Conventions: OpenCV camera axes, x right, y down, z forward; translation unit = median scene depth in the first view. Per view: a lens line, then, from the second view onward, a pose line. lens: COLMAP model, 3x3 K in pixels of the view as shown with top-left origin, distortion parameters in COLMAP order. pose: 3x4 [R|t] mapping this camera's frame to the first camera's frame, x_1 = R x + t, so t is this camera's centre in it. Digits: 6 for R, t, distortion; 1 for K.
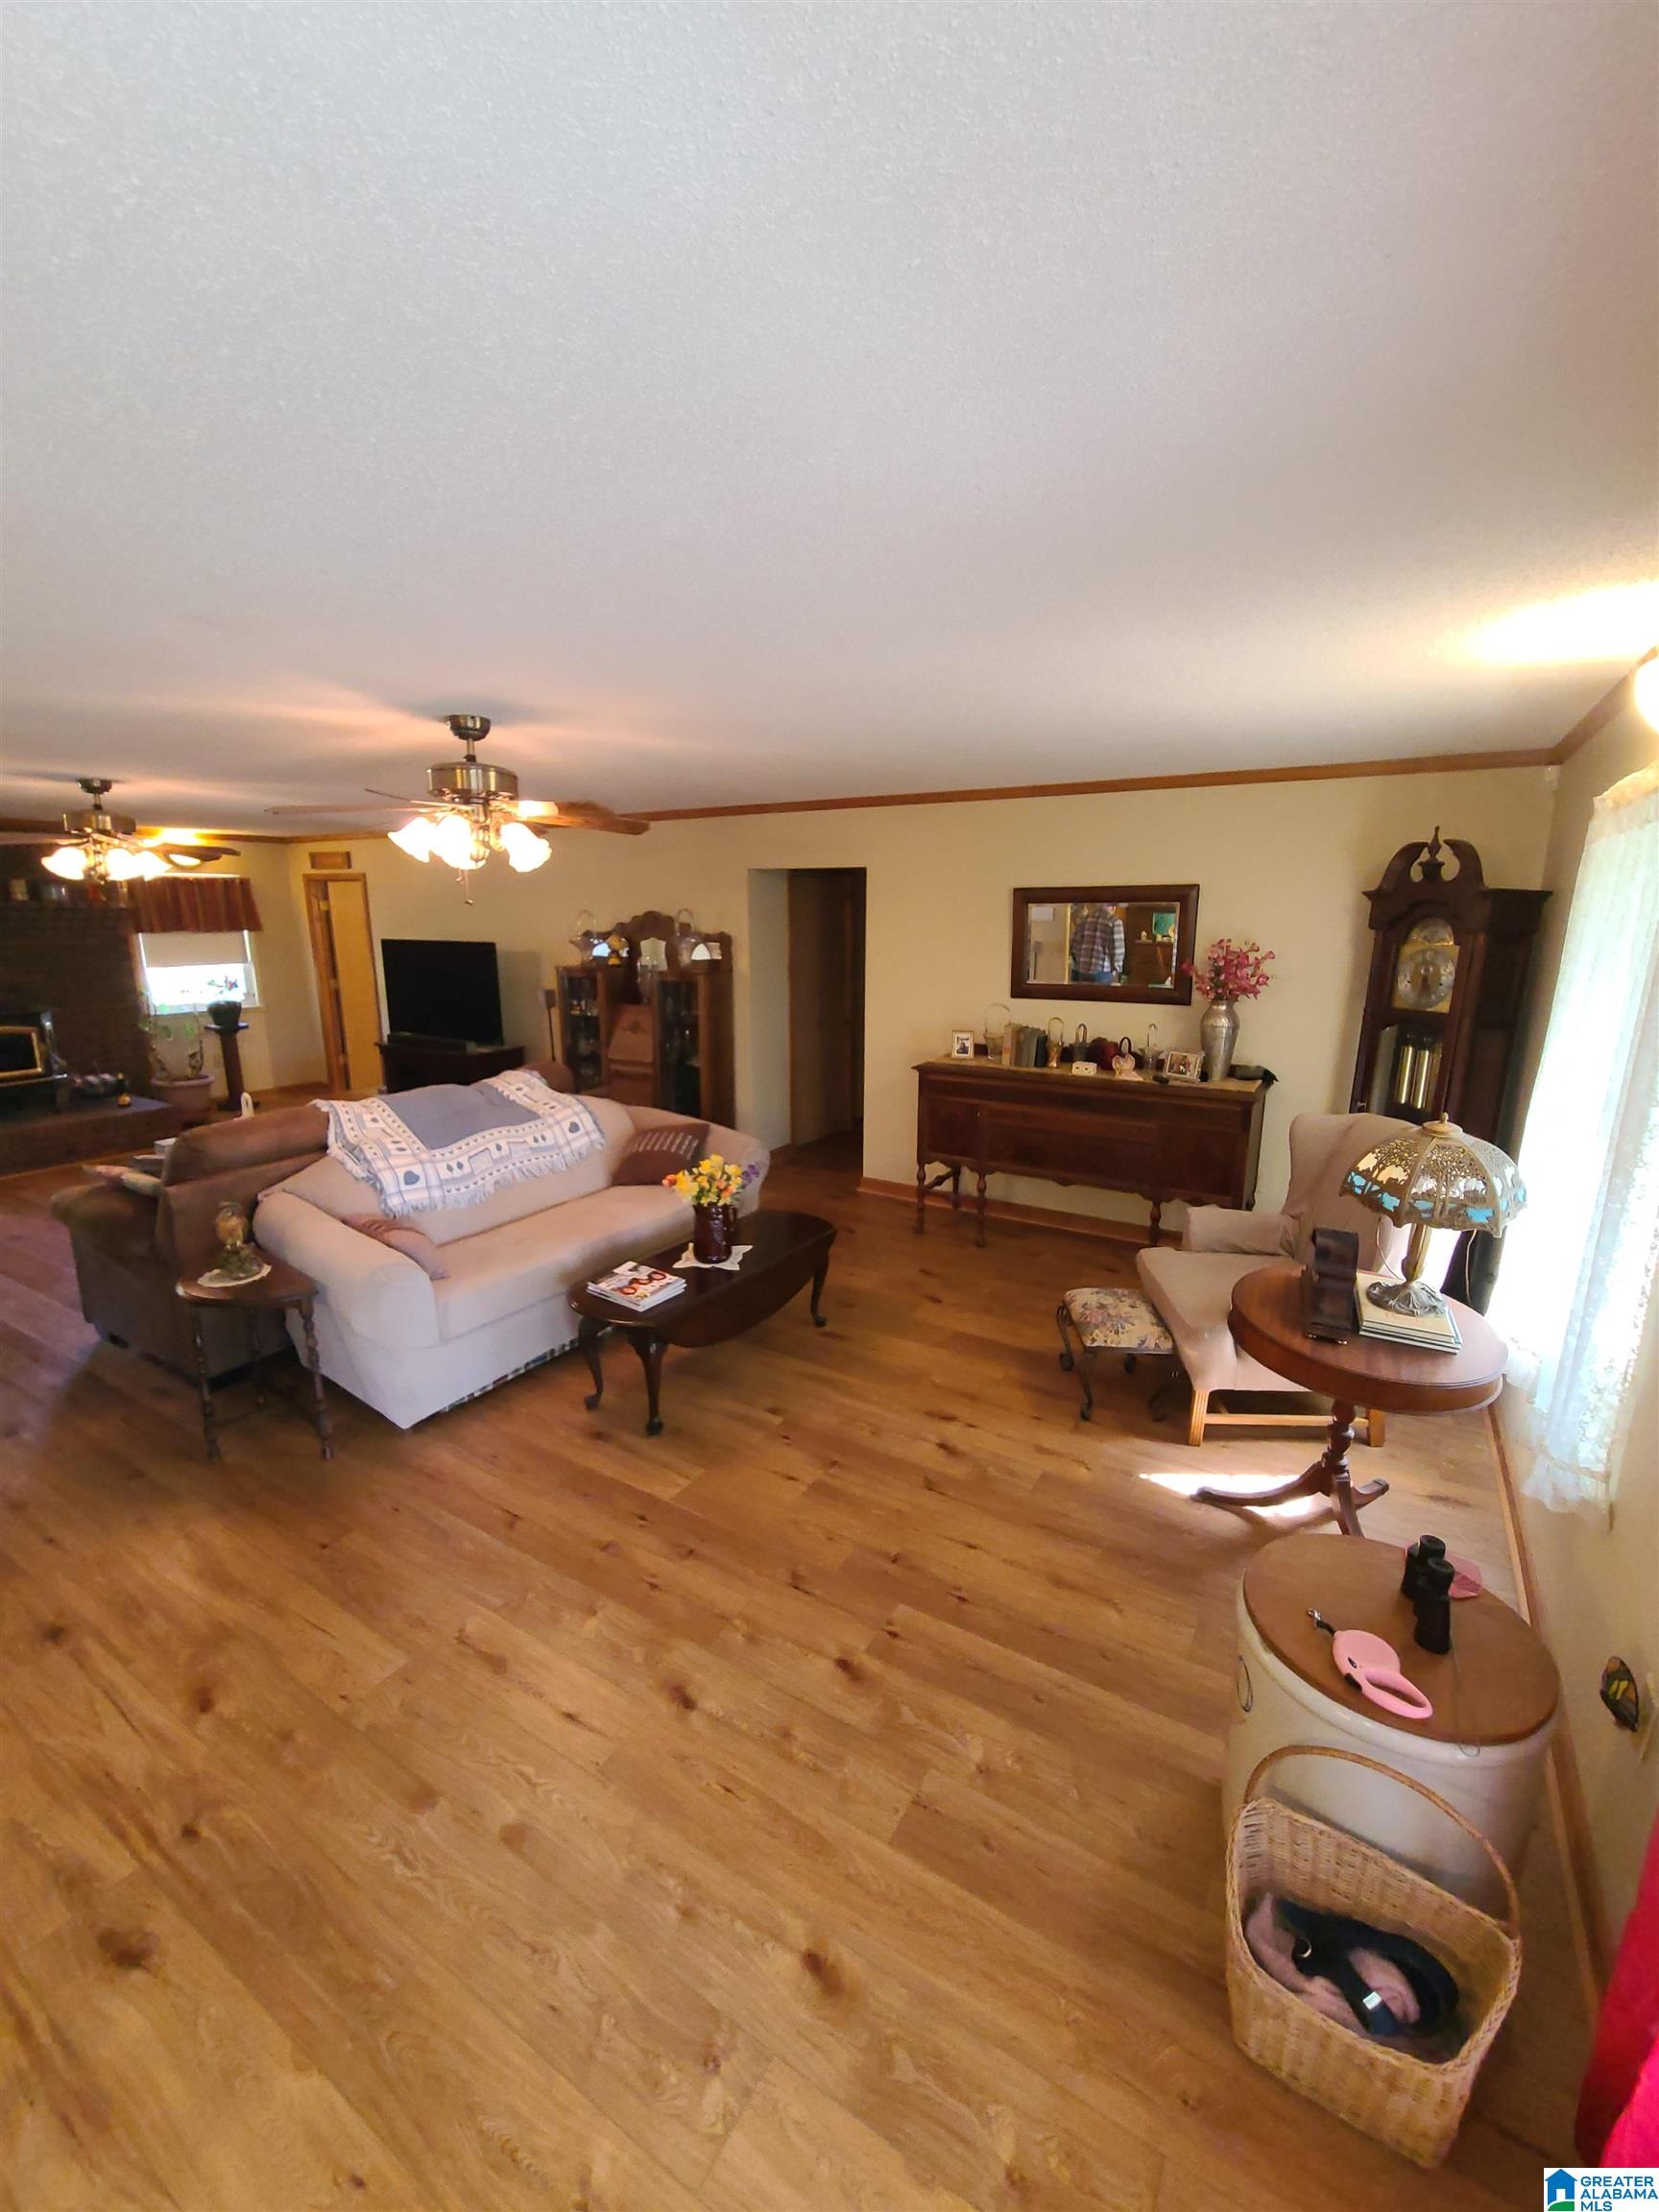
lens RADIAL K [[903.6, 0, 829.7], [0, 903.6, 1103.1], [0, 0, 1]] dist [-0.001574, -0.001592]
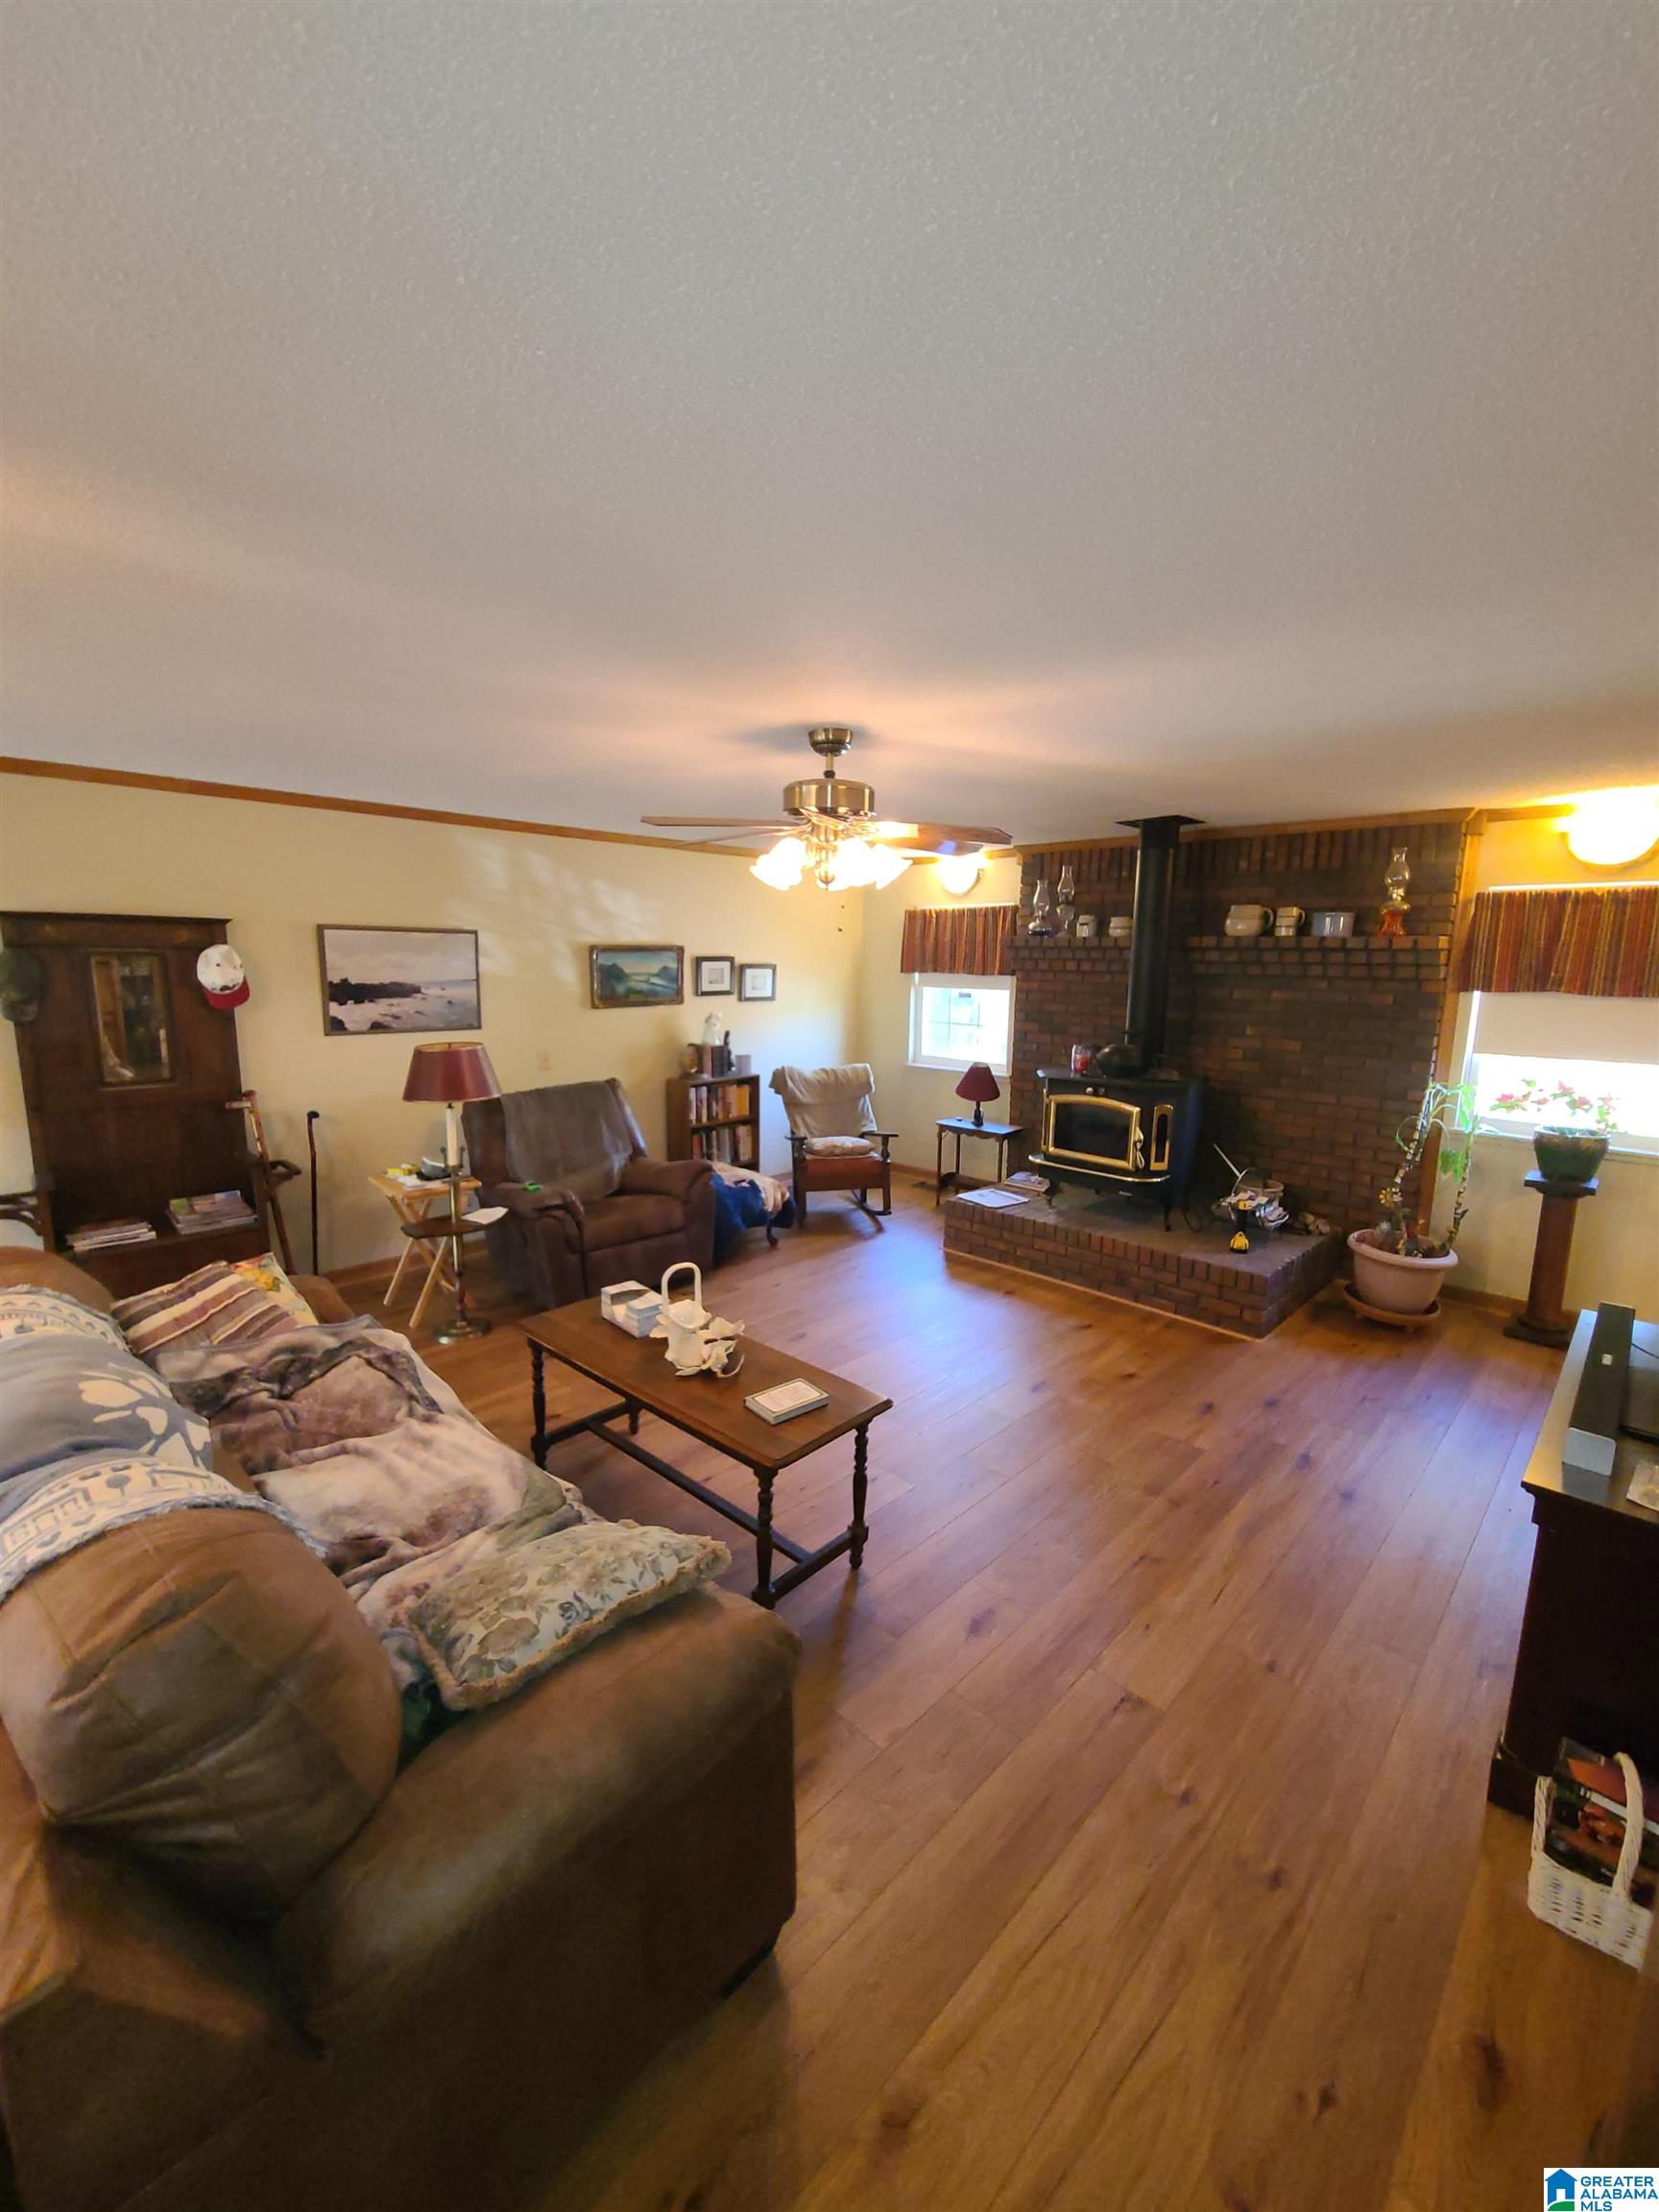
lens RADIAL K [[903.6, 0, 823.2], [0, 903.6, 1107.8], [0, 0, 1]] dist [-0.001574, -0.001592]
pose [[-0.220653, 0.155718, -0.962842, -0.249193], [-0.218657, 0.954149, 0.204422, -0.349913], [0.950527, 0.255639, -0.176487, 1.755568]]
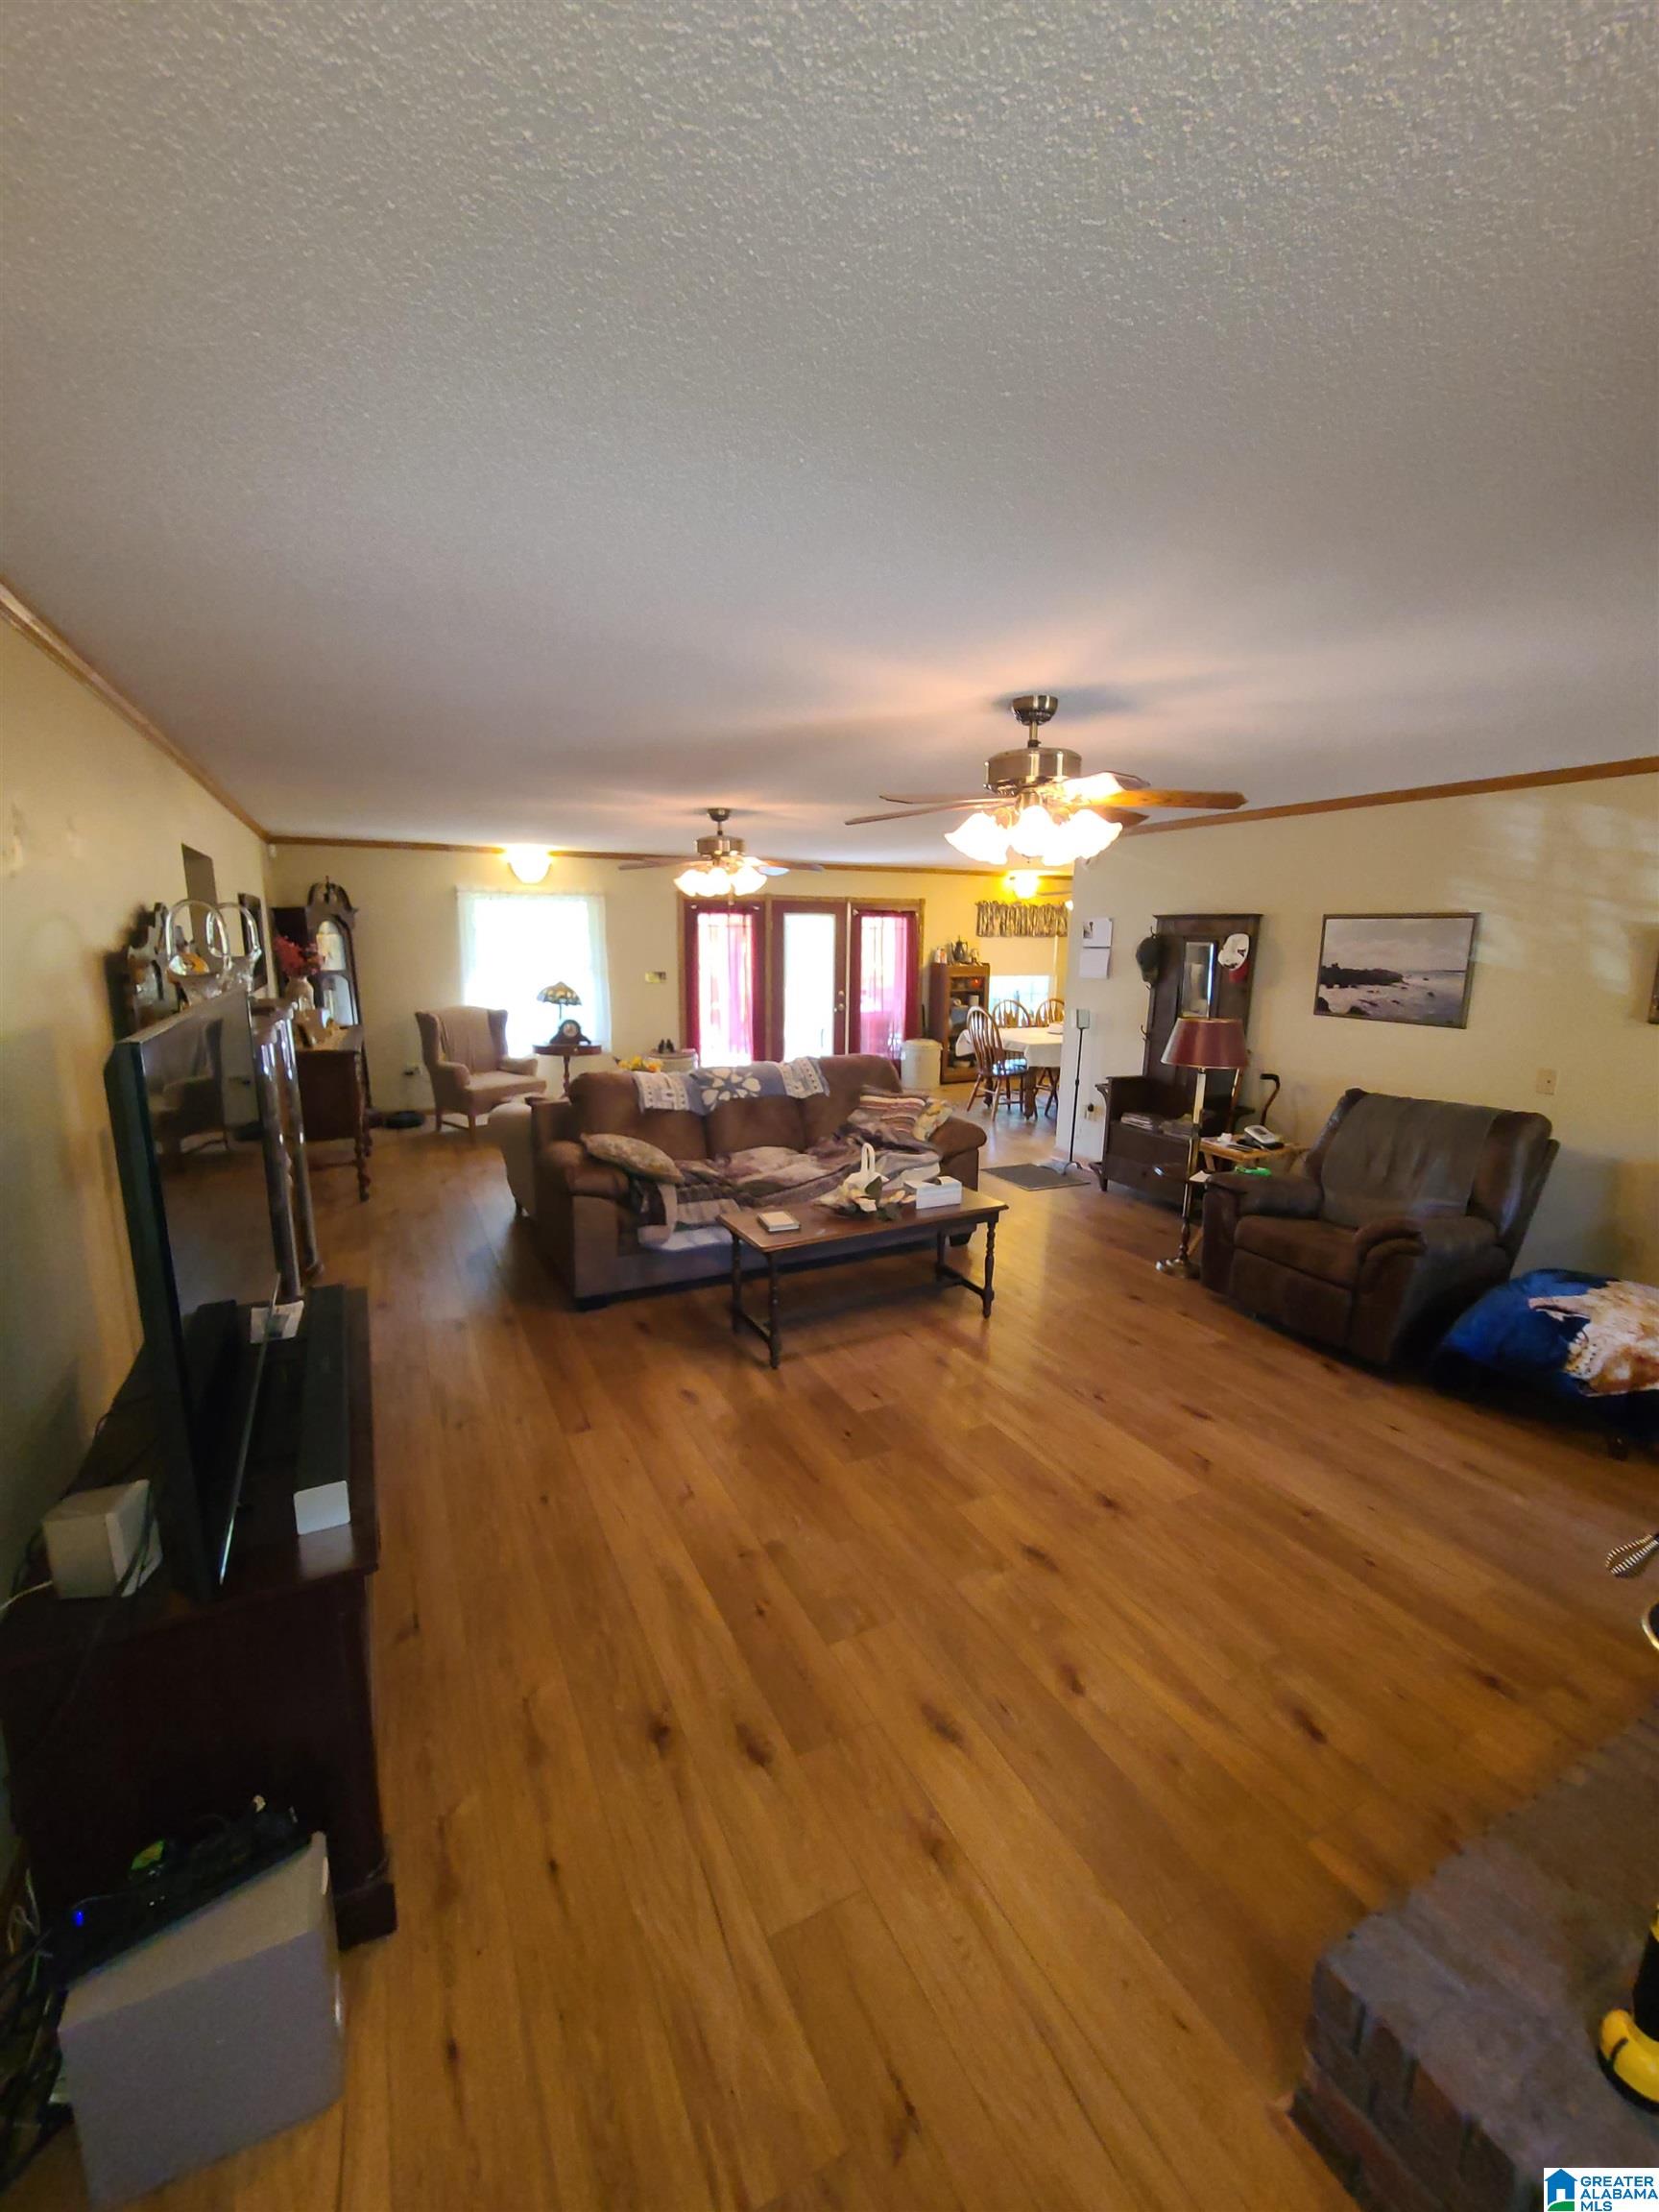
lens RADIAL K [[903.6, 0, 831.2], [0, 903.6, 1113.2], [0, 0, 1]] dist [-0.001574, -0.001592]
pose [[-0.852212, -0.113015, 0.510845, -1.490987], [0.095527, 0.926369, 0.364302, -0.488102], [-0.514403, 0.359262, -0.778666, 2.430745]]
